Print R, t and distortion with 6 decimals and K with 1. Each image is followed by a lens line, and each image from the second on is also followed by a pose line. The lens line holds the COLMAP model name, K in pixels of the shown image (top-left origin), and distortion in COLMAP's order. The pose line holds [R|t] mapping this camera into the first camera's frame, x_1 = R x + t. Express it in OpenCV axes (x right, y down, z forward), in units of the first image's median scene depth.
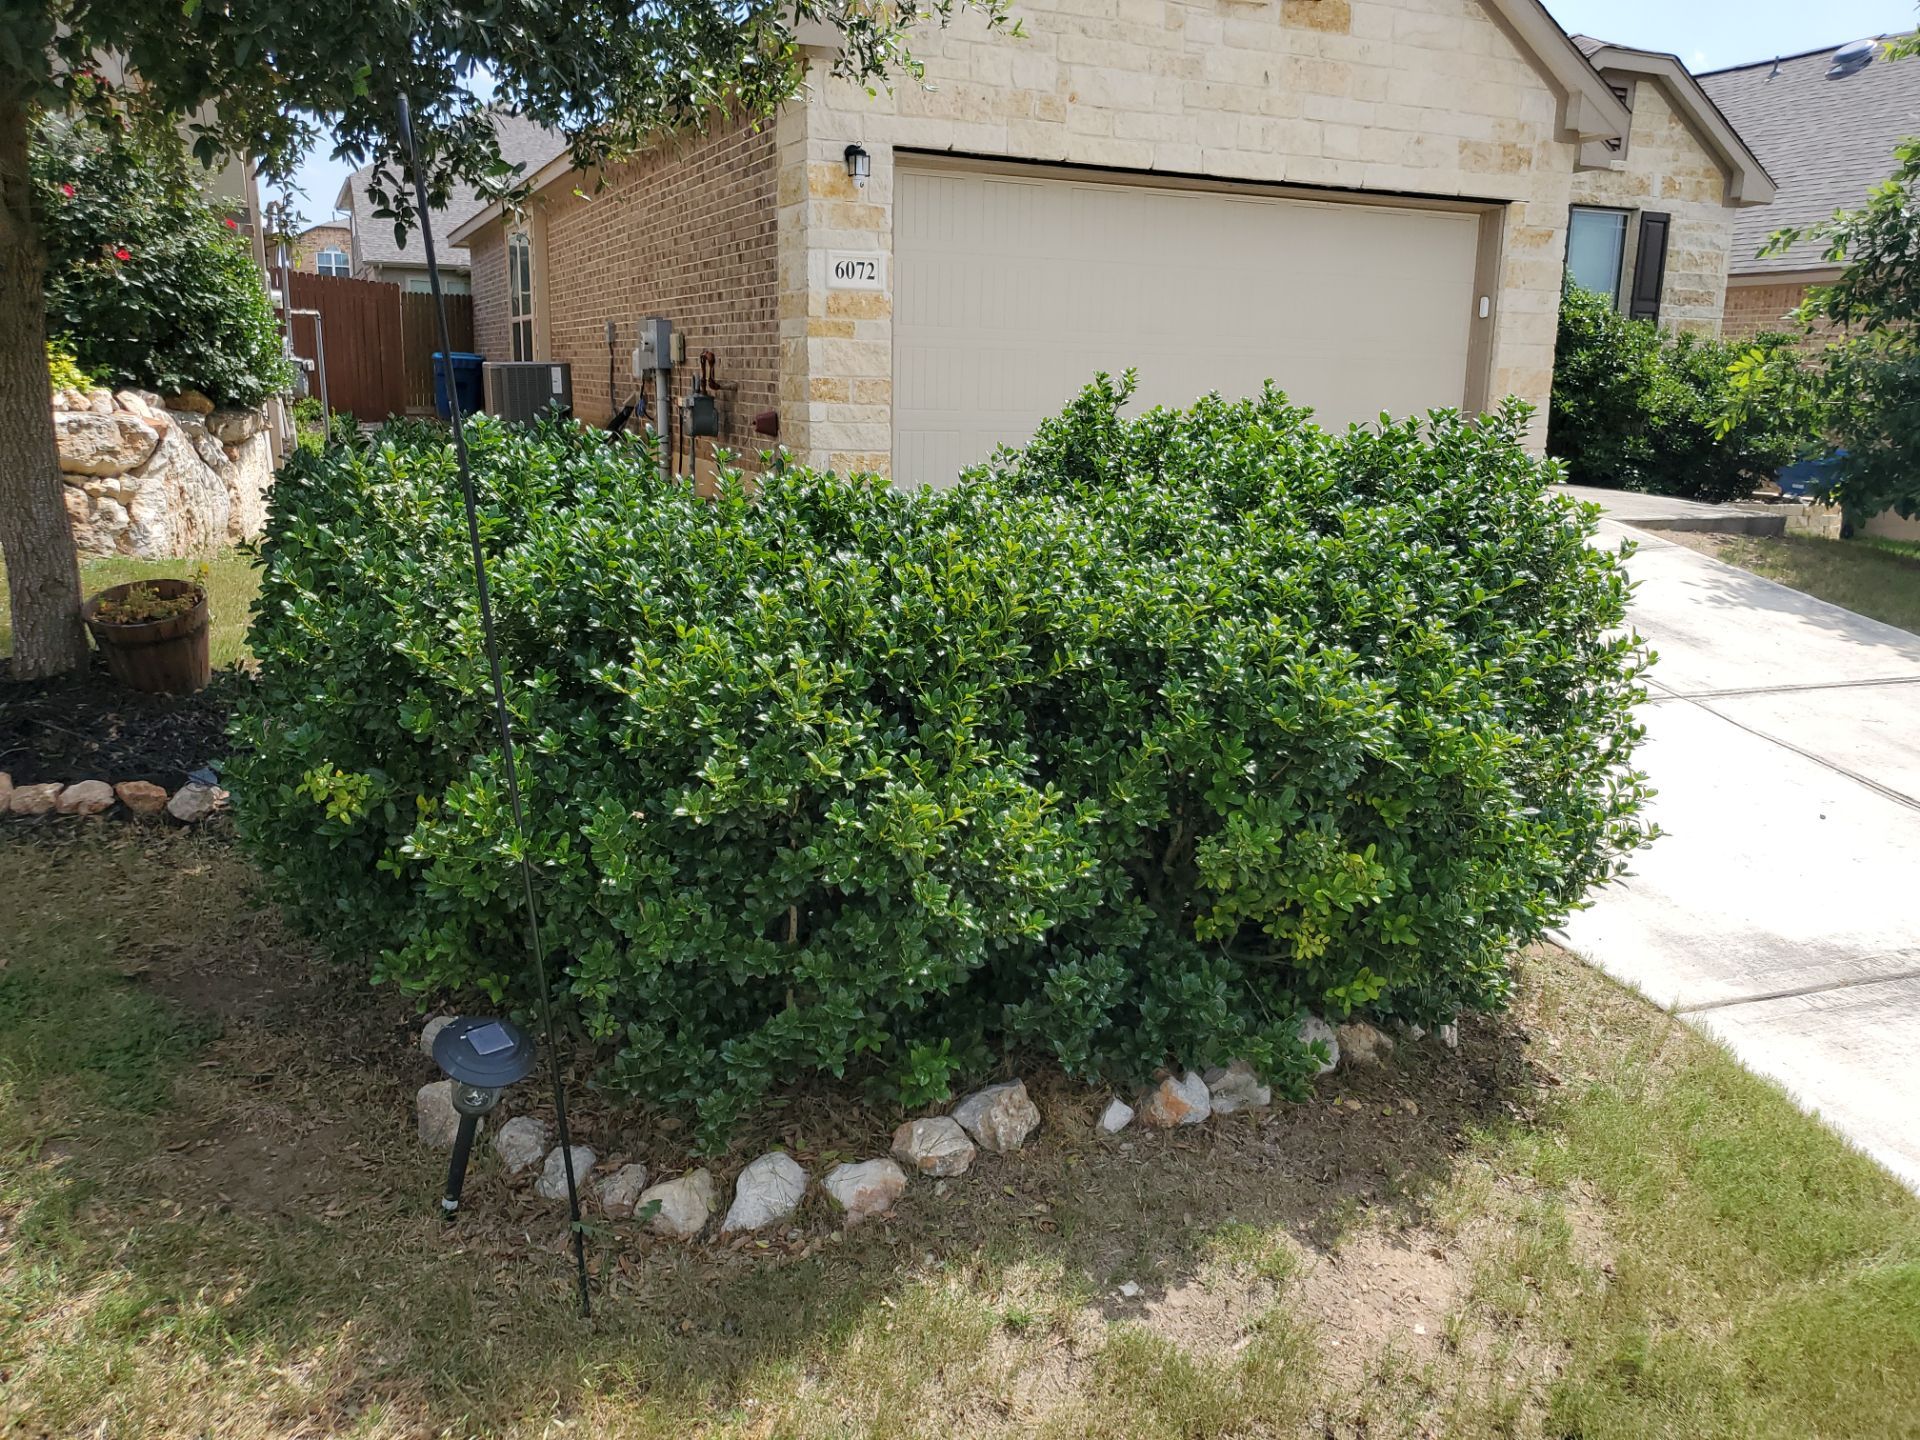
lens RADIAL K [[1477.5, 0, 964.3], [0, 1477.5, 700.7], [0, 0, 1]] dist [0.034611, -0.025216]
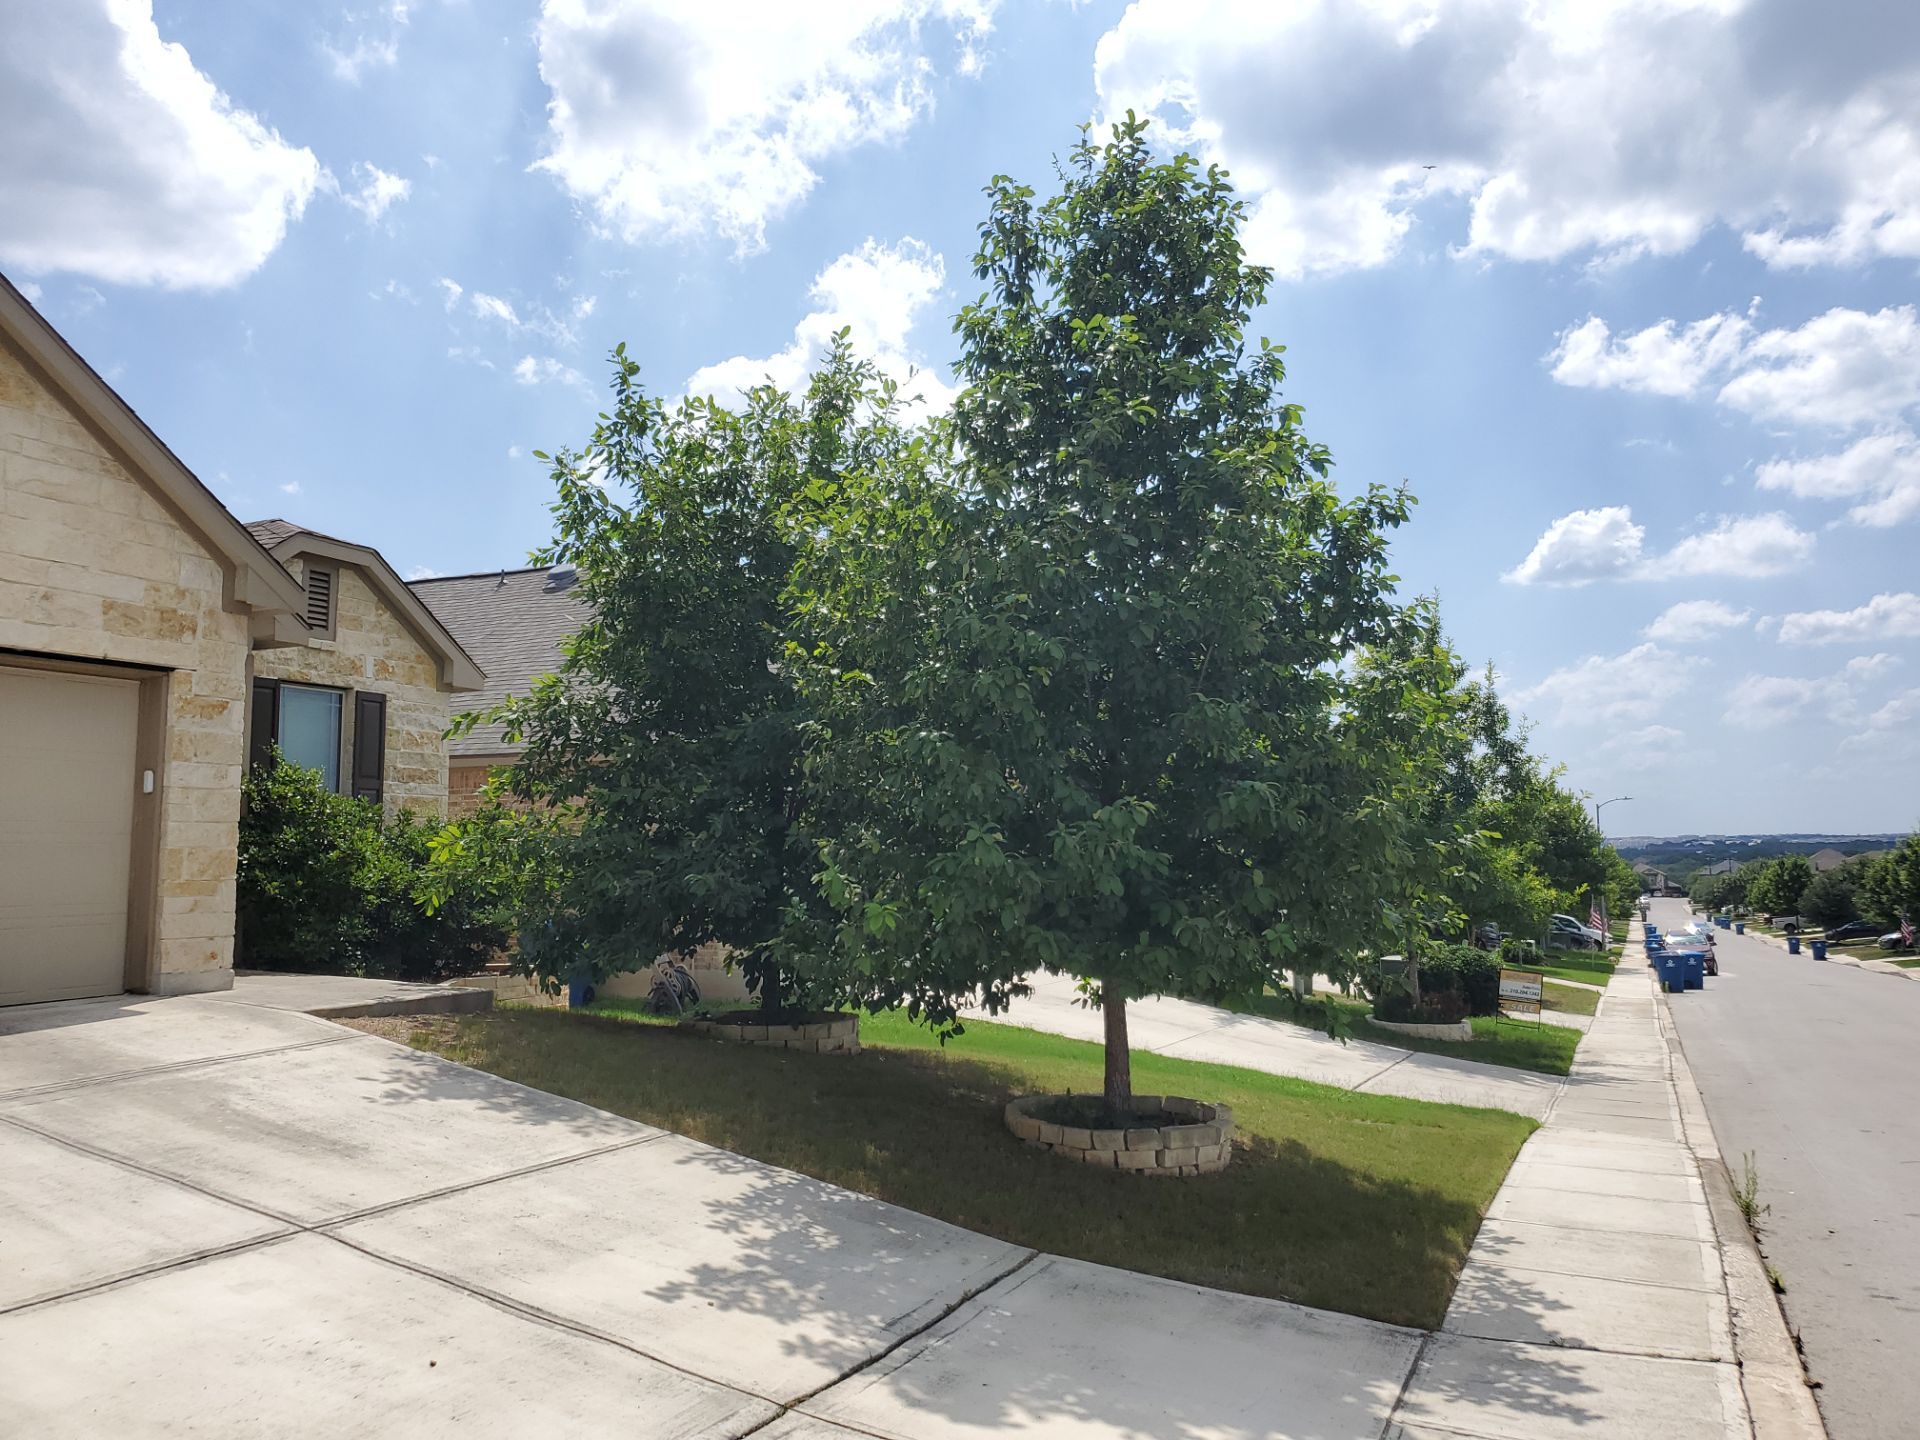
lens RADIAL K [[1477.5, 0, 961.4], [0, 1477.5, 709.4], [0, 0, 1]] dist [0.034611, -0.025216]
pose [[0.743472, 0.040806, 0.667521, 0.117685], [0.165408, 0.955905, -0.242663, -0.011854], [-0.647989, 0.290826, 0.703939, 0.055055]]
